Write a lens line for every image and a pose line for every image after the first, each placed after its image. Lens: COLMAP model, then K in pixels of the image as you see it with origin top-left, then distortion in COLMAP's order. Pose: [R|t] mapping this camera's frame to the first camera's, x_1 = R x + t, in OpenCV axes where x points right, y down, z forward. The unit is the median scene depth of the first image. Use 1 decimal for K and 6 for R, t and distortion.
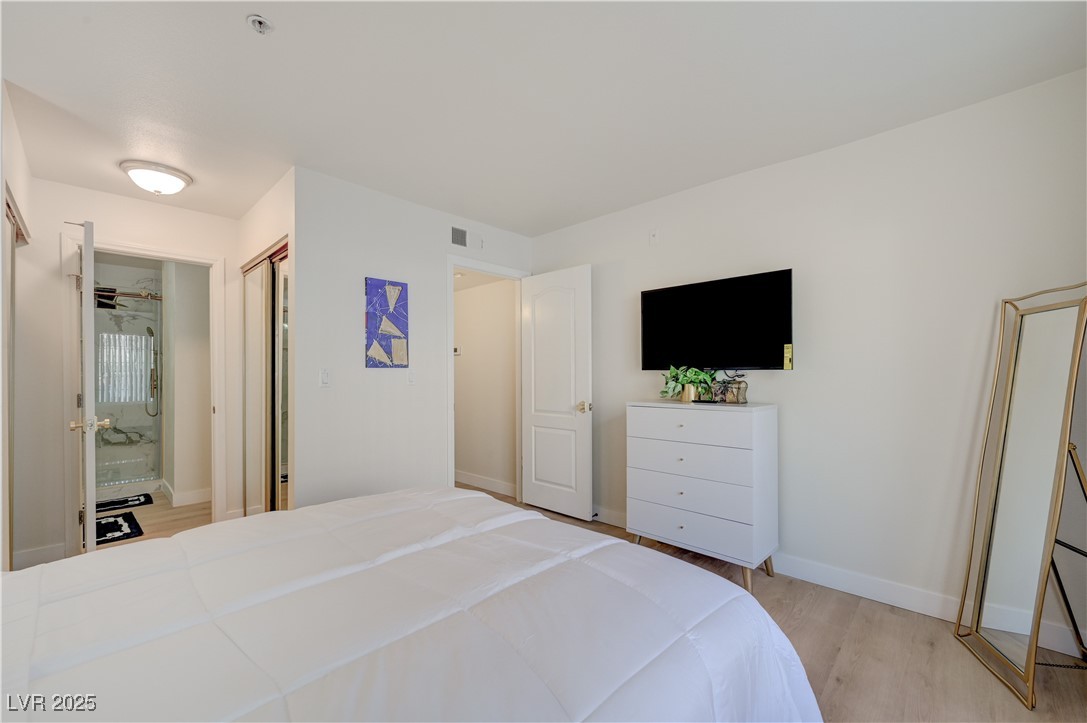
lens RADIAL K [[430.4, 0, 544.1], [0, 430.4, 372.4], [0, 0, 1]] dist [-0.003705, 0.000509]
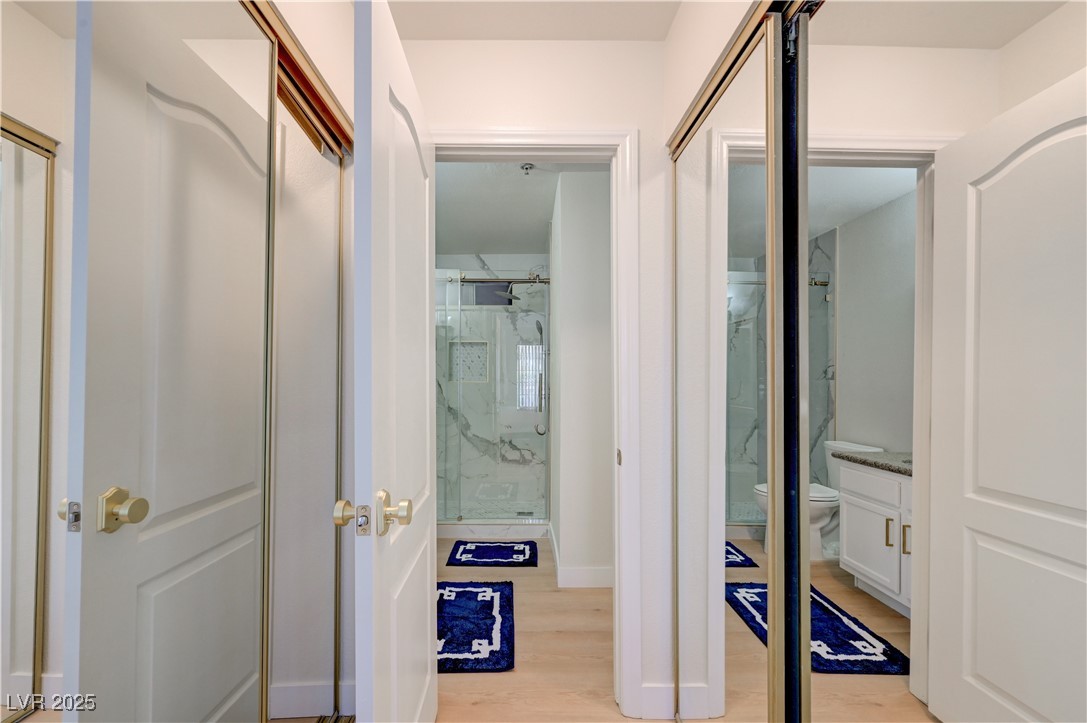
lens RADIAL K [[430.4, 0, 529.4], [0, 430.4, 377.5], [0, 0, 1]] dist [-0.003705, 0.000509]
pose [[0.695468, -0.002599, -0.718552, -0.368991], [-0.001263, 0.999987, -0.004839, 0.002061], [0.718556, 0.004273, 0.695456, 0.444823]]
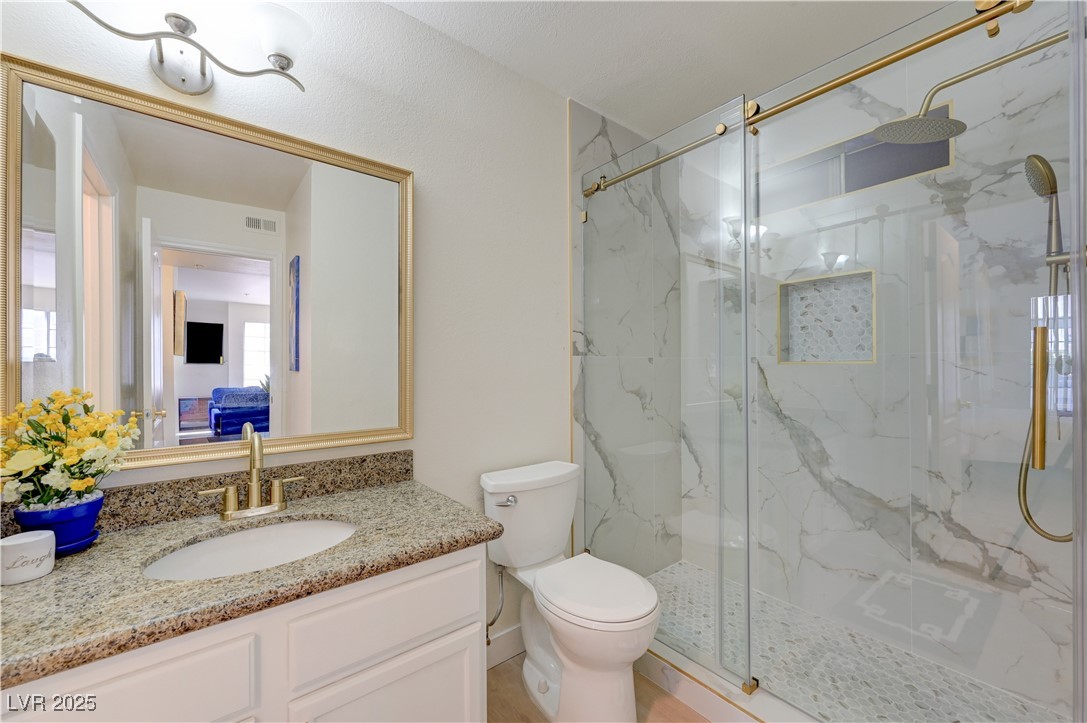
lens RADIAL K [[430.4, 0, 540.0], [0, 430.4, 364.5], [0, 0, 1]] dist [-0.003705, 0.000509]
pose [[-0.146408, -0.004472, -0.989214, -0.646591], [0.001428, 0.999988, -0.004732, 0.009852], [0.989223, -0.002105, -0.146400, 0.765195]]
